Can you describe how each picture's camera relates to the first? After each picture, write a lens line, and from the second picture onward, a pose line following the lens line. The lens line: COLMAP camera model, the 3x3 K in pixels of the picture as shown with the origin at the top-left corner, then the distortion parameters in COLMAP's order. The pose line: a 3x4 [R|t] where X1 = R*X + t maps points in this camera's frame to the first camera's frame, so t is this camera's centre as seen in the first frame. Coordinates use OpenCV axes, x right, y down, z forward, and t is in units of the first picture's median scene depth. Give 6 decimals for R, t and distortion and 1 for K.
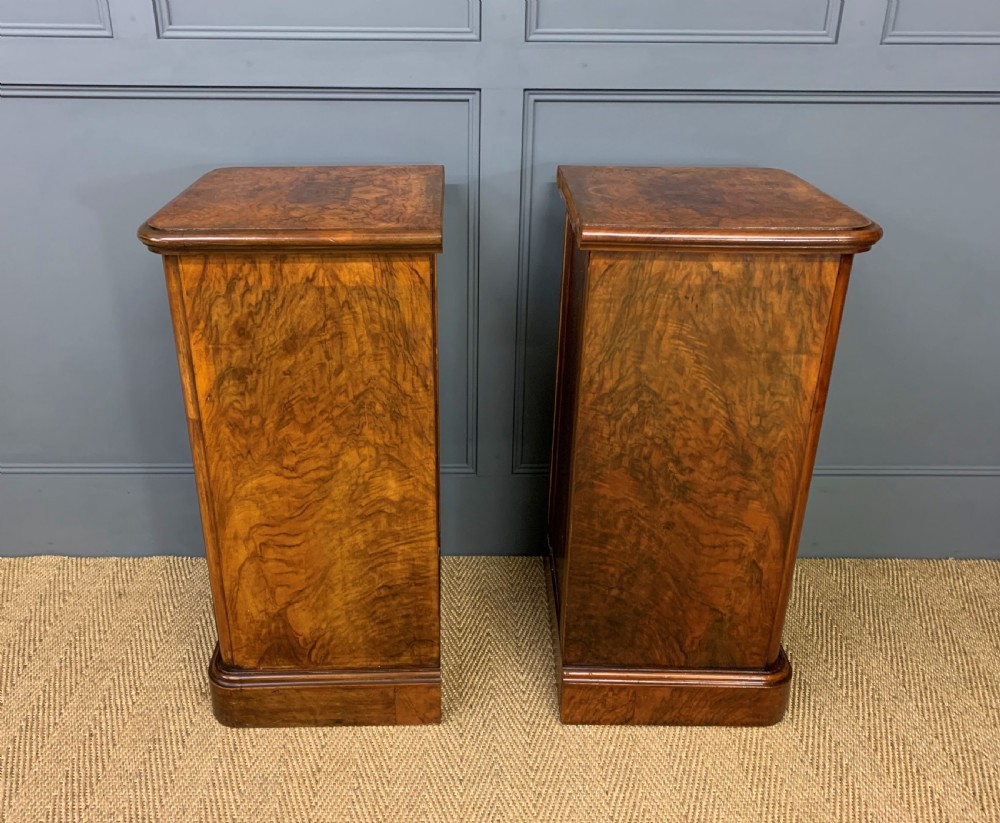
lens RADIAL K [[946.0, 0, 478.1], [0, 946.0, 401.2], [0, 0, 1]] dist [0.089682, -0.066071]
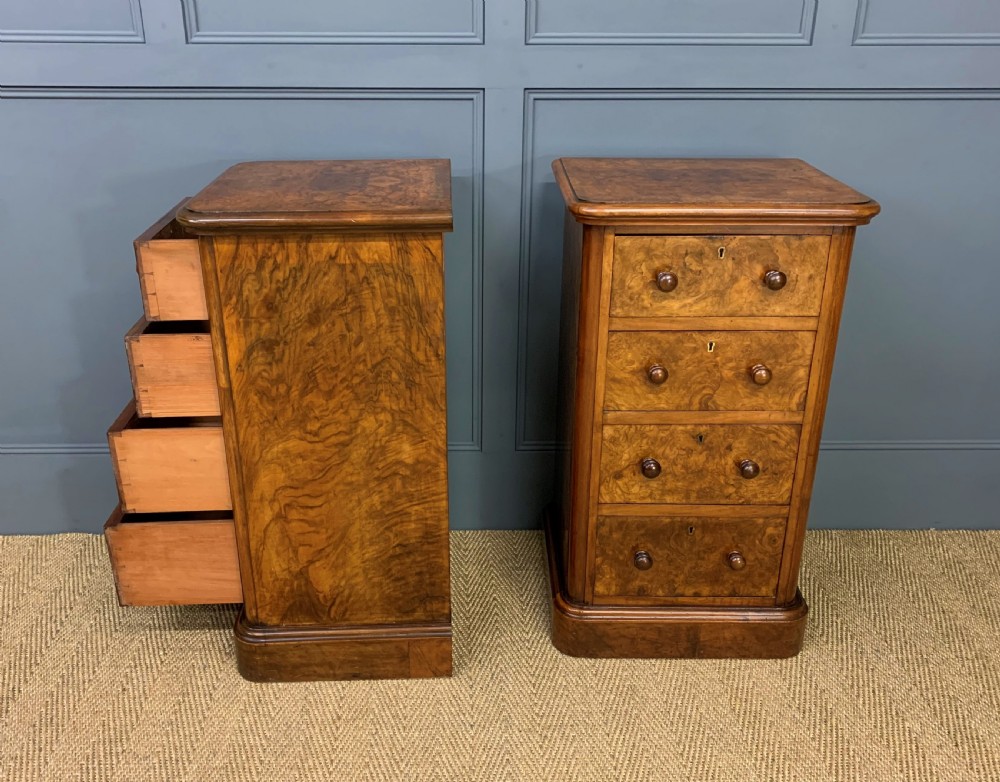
lens RADIAL K [[959.4, 0, 480.9], [0, 959.4, 384.6], [0, 0, 1]] dist [0.123382, -0.139056]
pose [[0.999949, -0.007562, 0.006685, -0.011639], [0.007772, 0.999458, -0.031987, 0.047714], [-0.006439, 0.032037, 0.999466, -0.096389]]
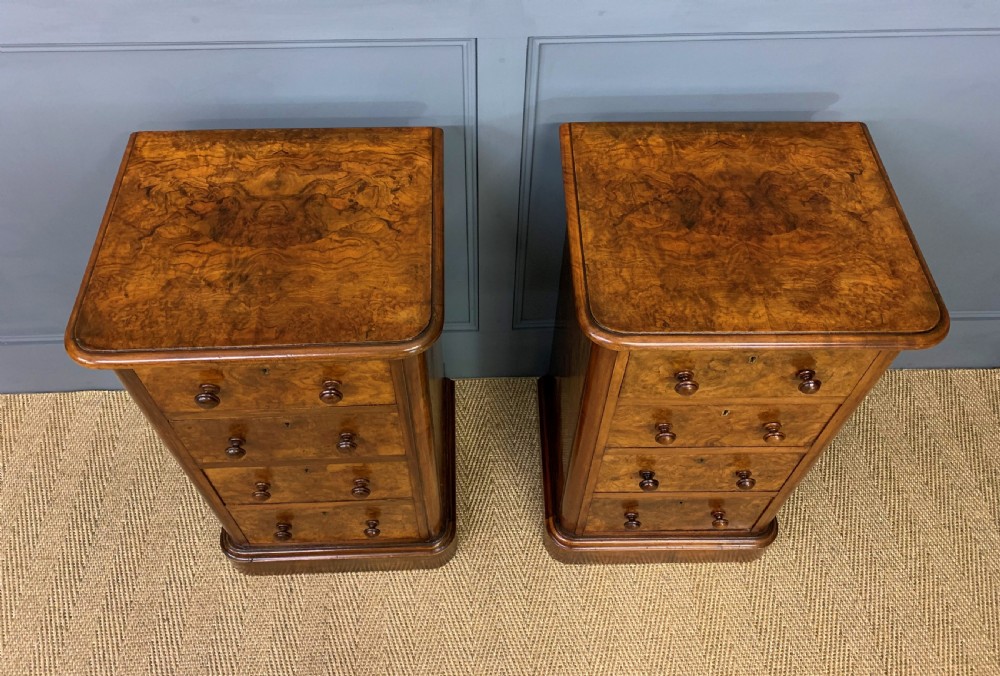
lens RADIAL K [[829.1, 0, 495.1], [0, 829.1, 294.6], [0, 0, 1]] dist [0.051687, -0.006368]
pose [[0.999701, -0.018901, 0.015490, 0.003537], [0.009242, 0.879216, 0.476333, -0.509129], [-0.022622, -0.476048, 0.879128, 0.263259]]
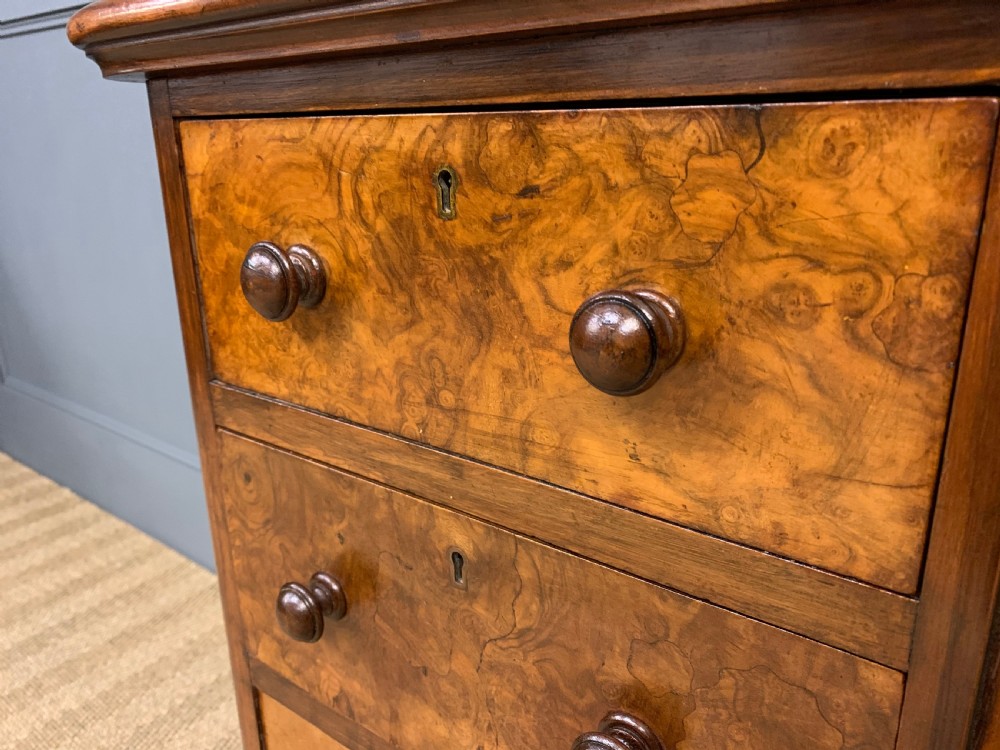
lens RADIAL K [[773.2, 0, 500.0], [0, 773.2, 375.0], [0, 0, 1]] dist [0.042891, -0.003798]
pose [[0.789406, 0.168121, -0.590402, -0.060725], [-0.241469, 0.969277, -0.046852, -0.066417], [0.564386, 0.179548, 0.805749, 0.735480]]
